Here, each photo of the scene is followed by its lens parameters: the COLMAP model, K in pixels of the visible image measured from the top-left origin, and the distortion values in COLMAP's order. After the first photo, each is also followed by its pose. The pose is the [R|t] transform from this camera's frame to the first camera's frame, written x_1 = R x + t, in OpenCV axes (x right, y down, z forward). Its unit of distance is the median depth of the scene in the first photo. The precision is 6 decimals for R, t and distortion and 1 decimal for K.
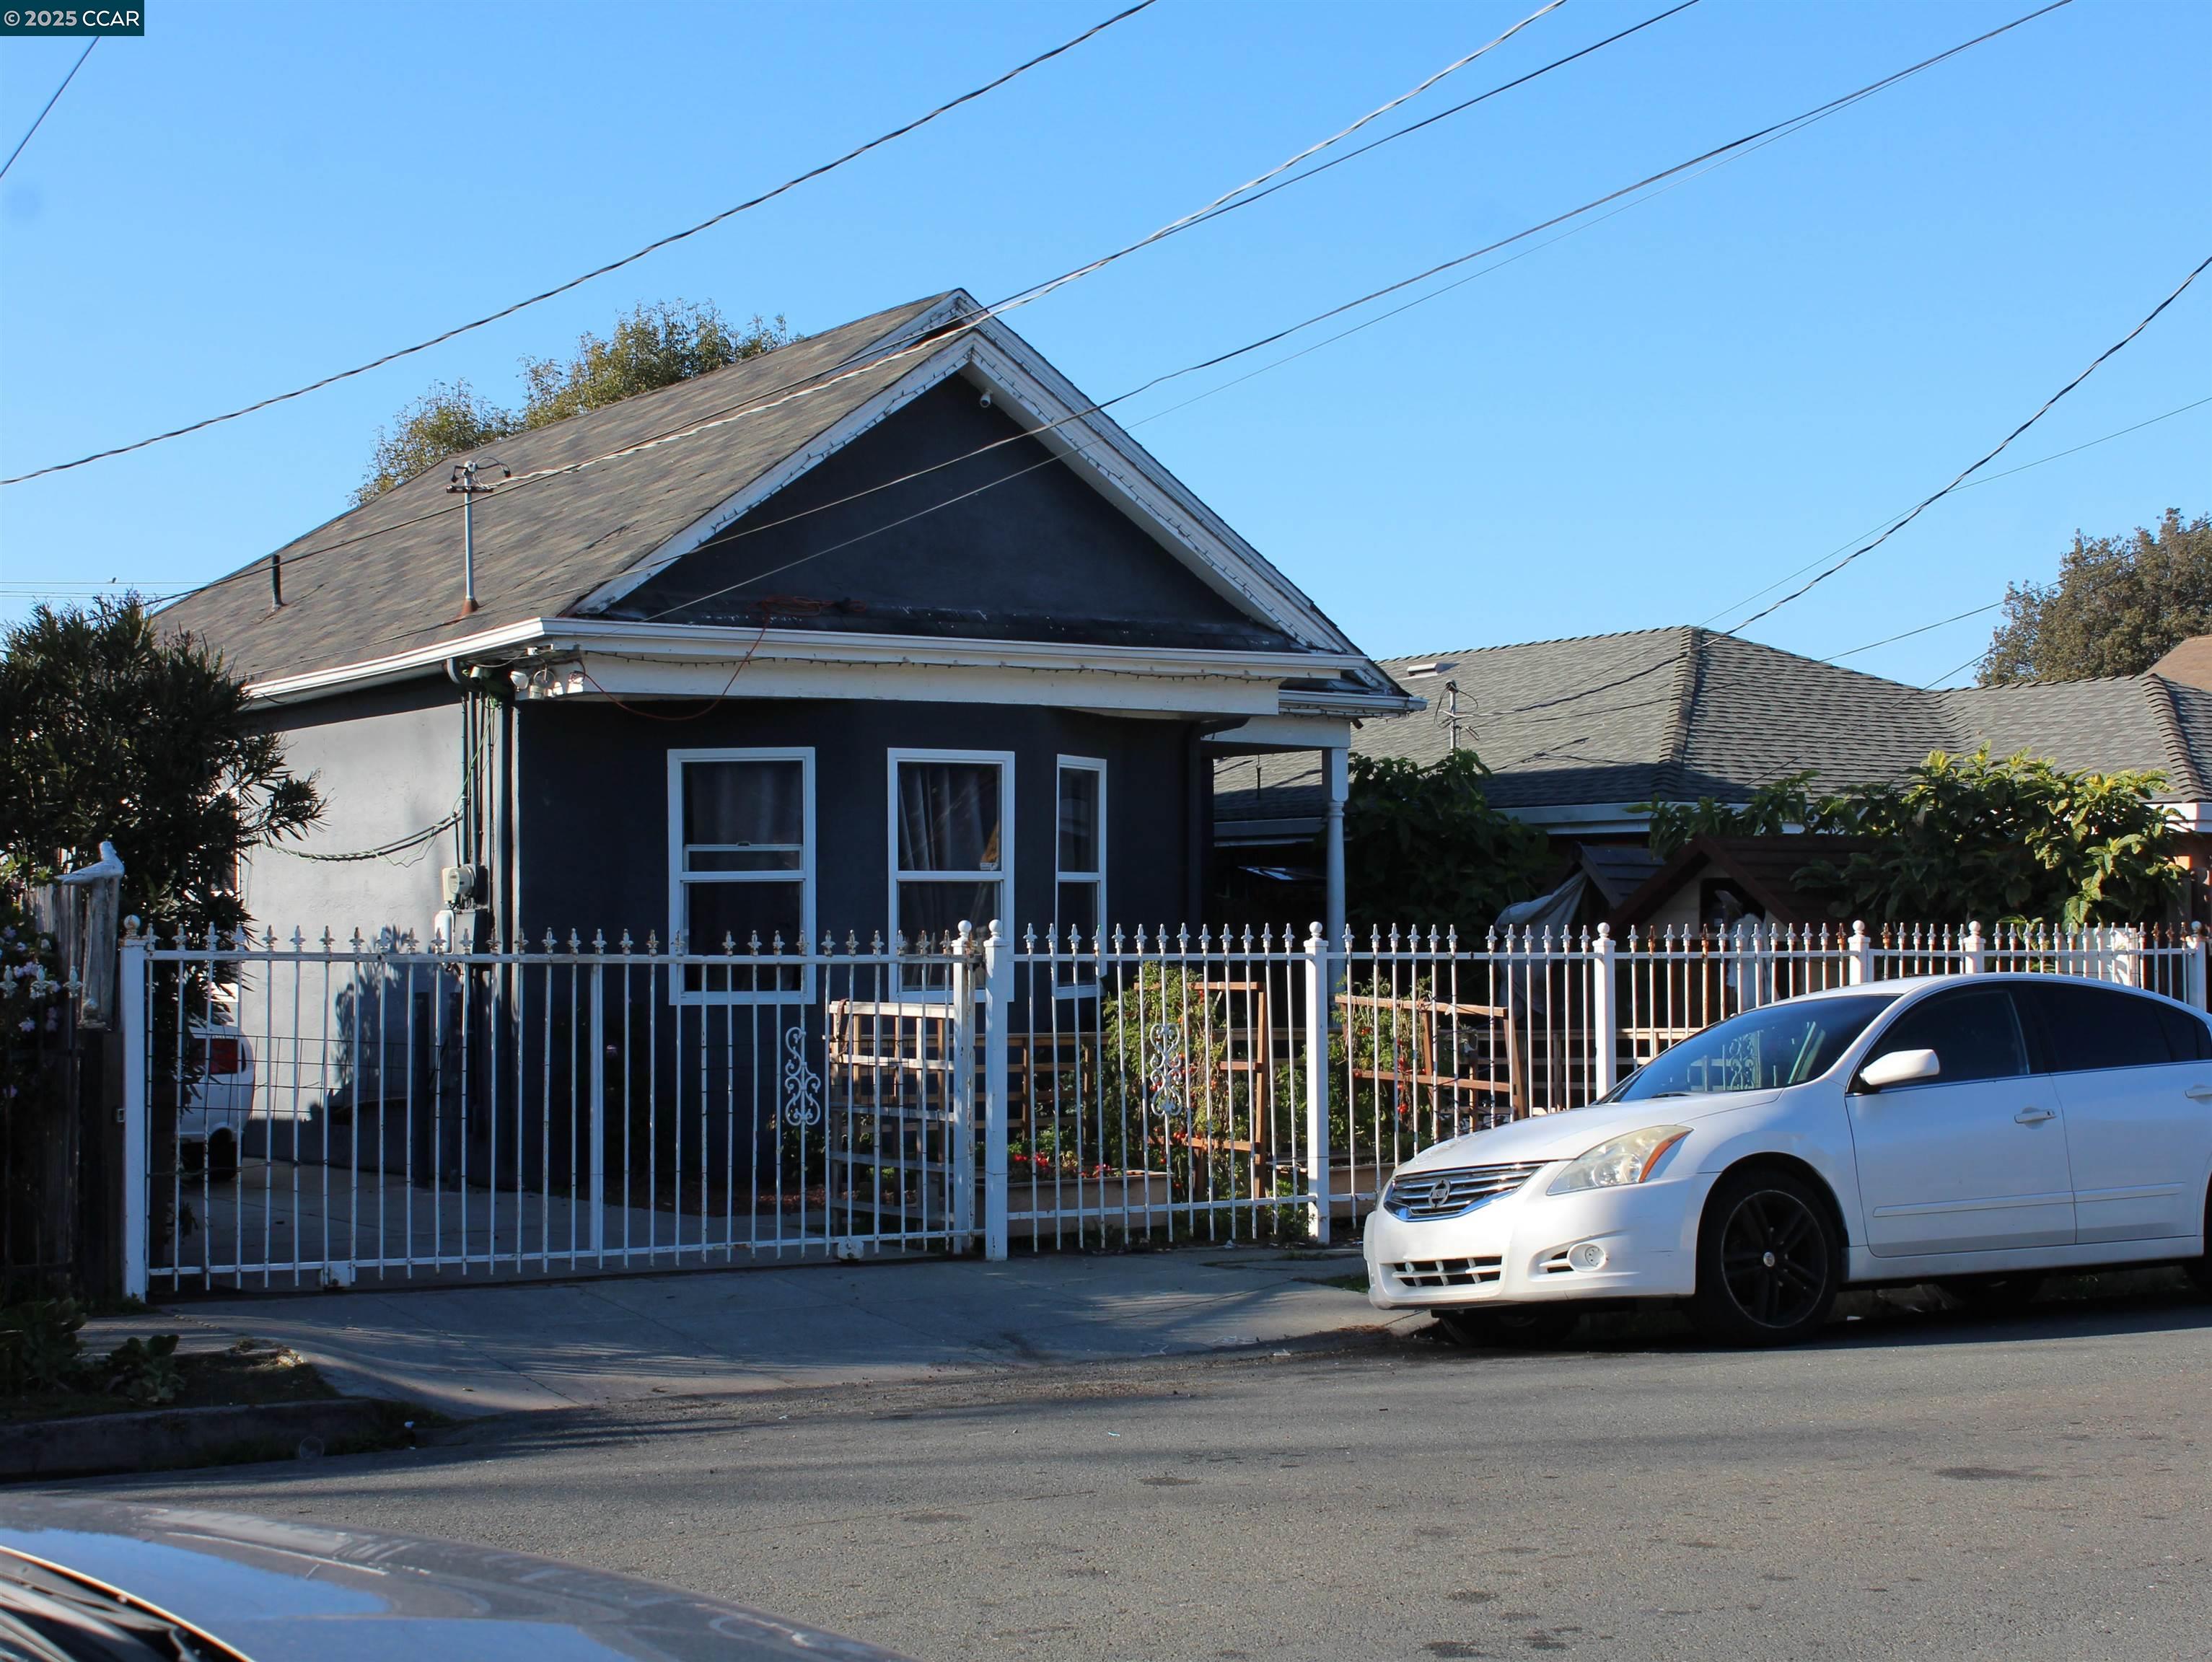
lens RADIAL K [[3457.3, 0, 1137.7], [0, 3457.3, 837.1], [0, 0, 1]] dist [-0.045477, 0.023235]
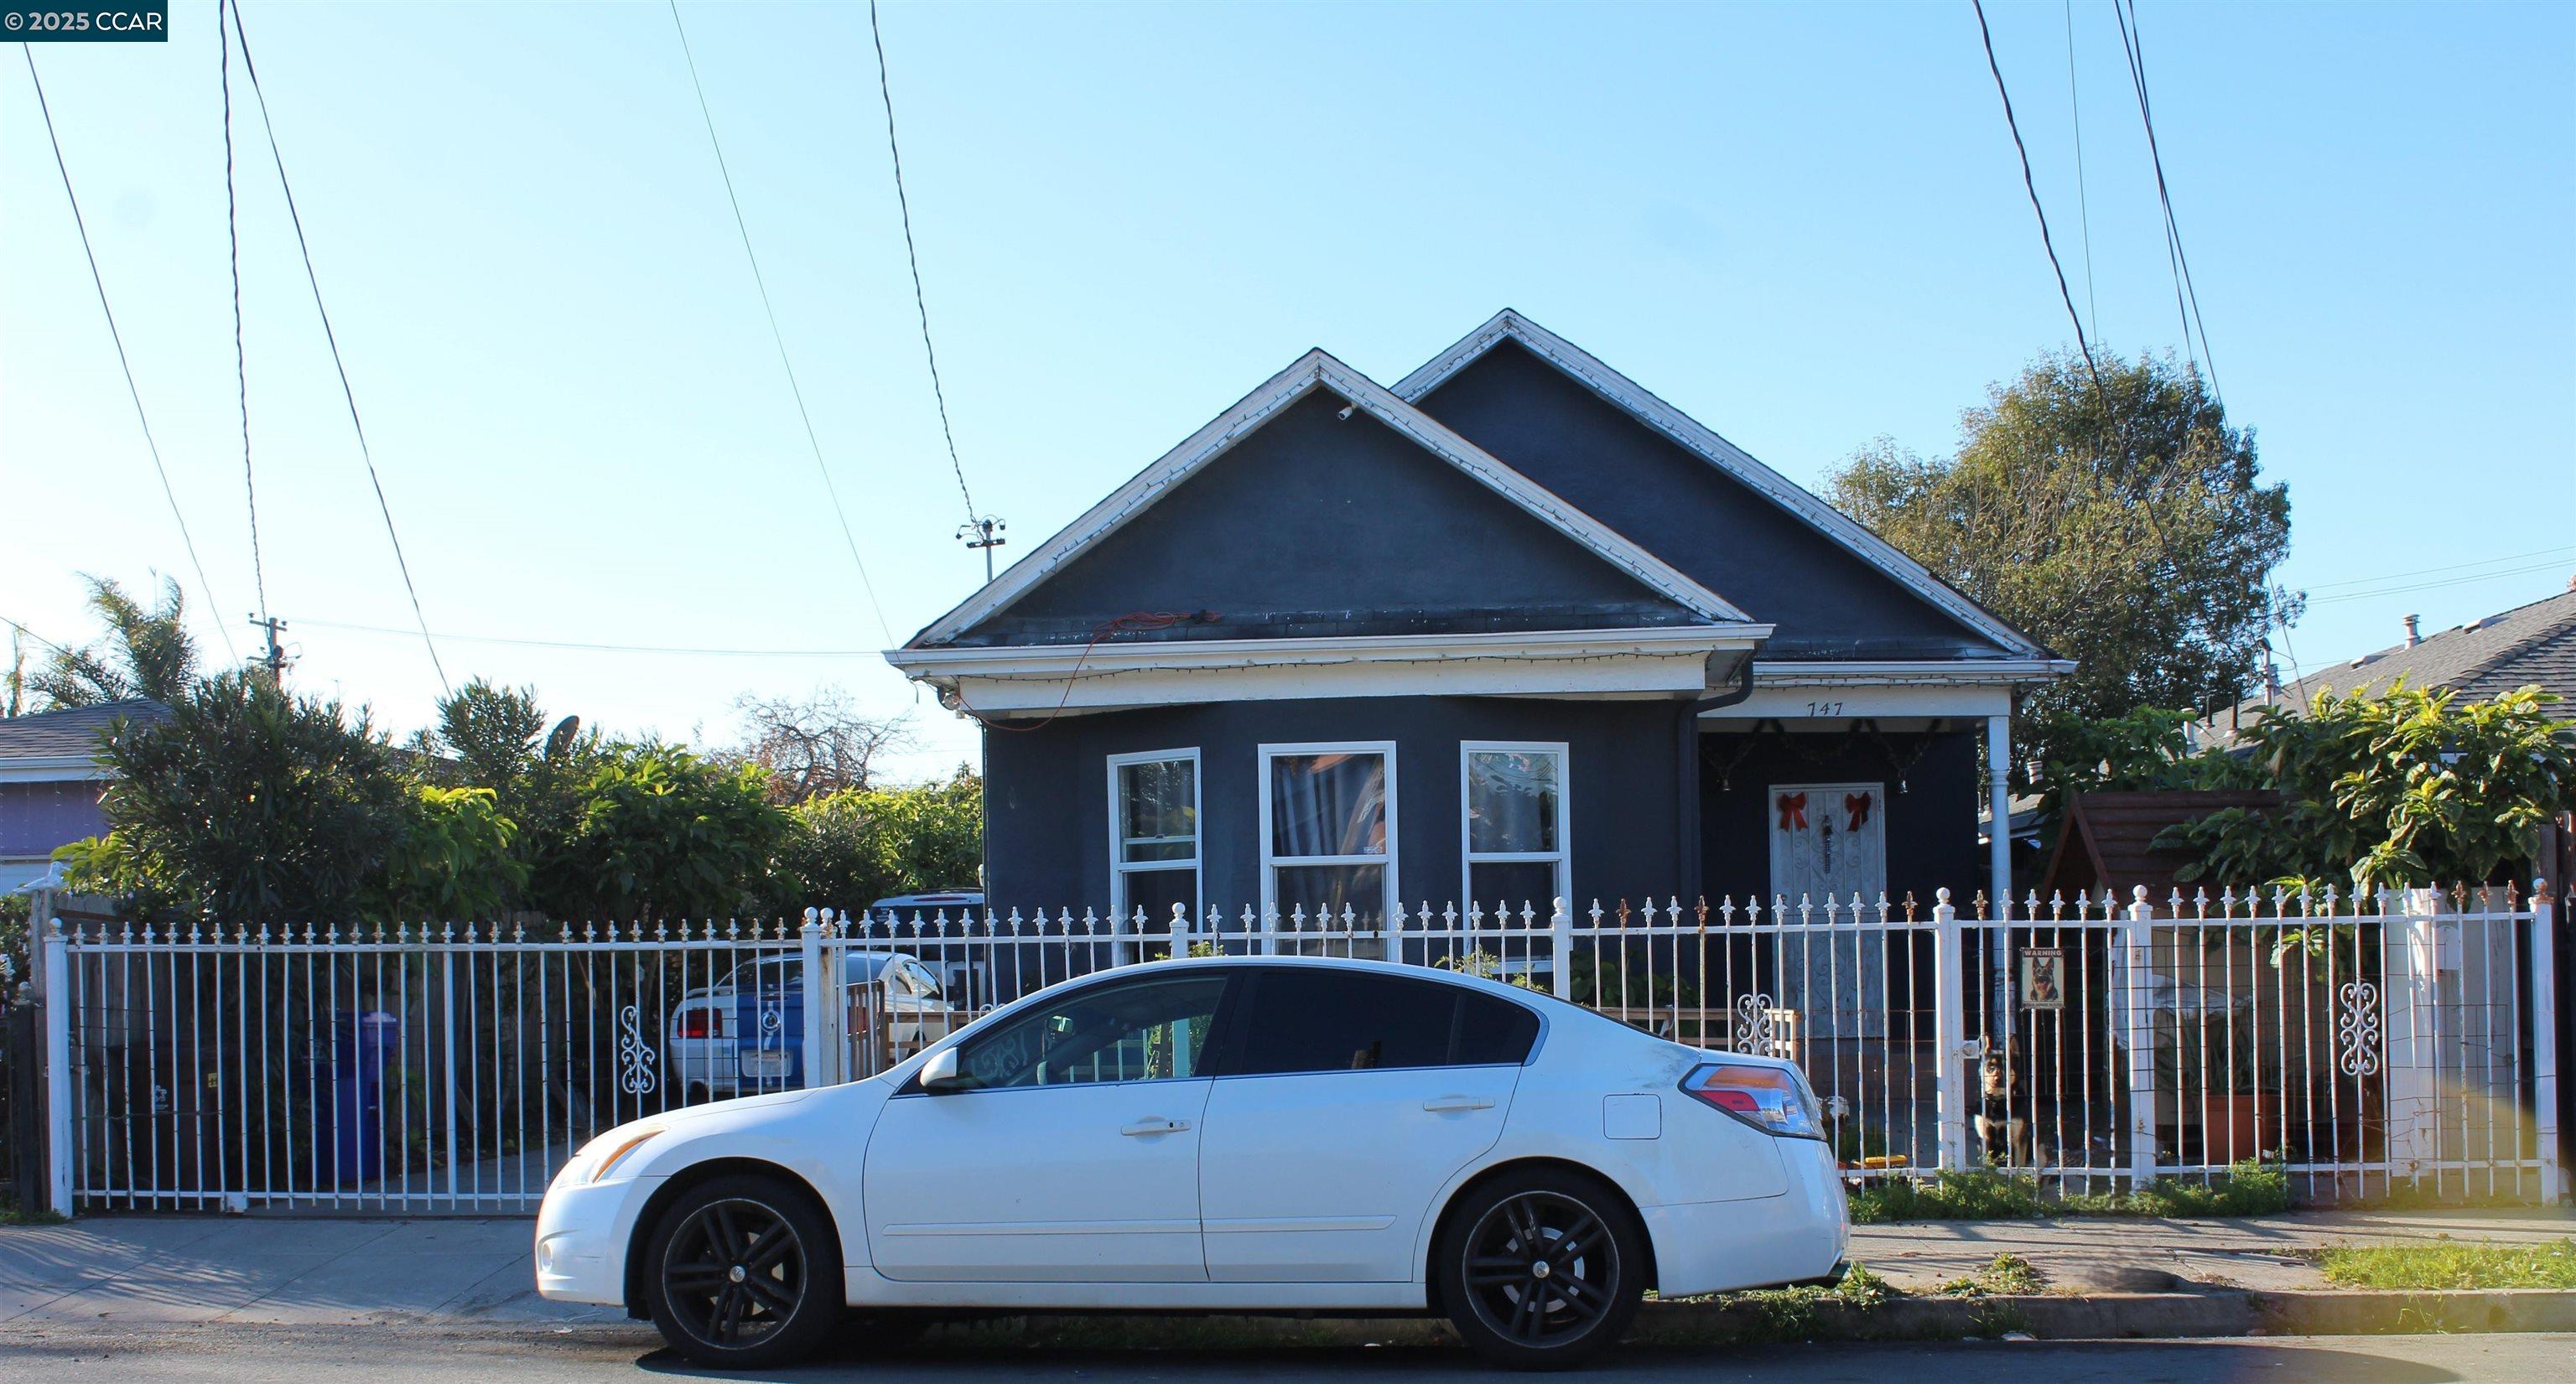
lens RADIAL K [[2733.9, 0, 1299.8], [0, 2733.9, 899.9], [0, 0, 1]] dist [-0.125999, 0.128985]
pose [[0.788118, -0.016503, -0.615303, 0.503311], [0.032660, 0.999353, 0.015030, 0.011529], [0.614658, -0.031941, 0.788147, 0.355877]]
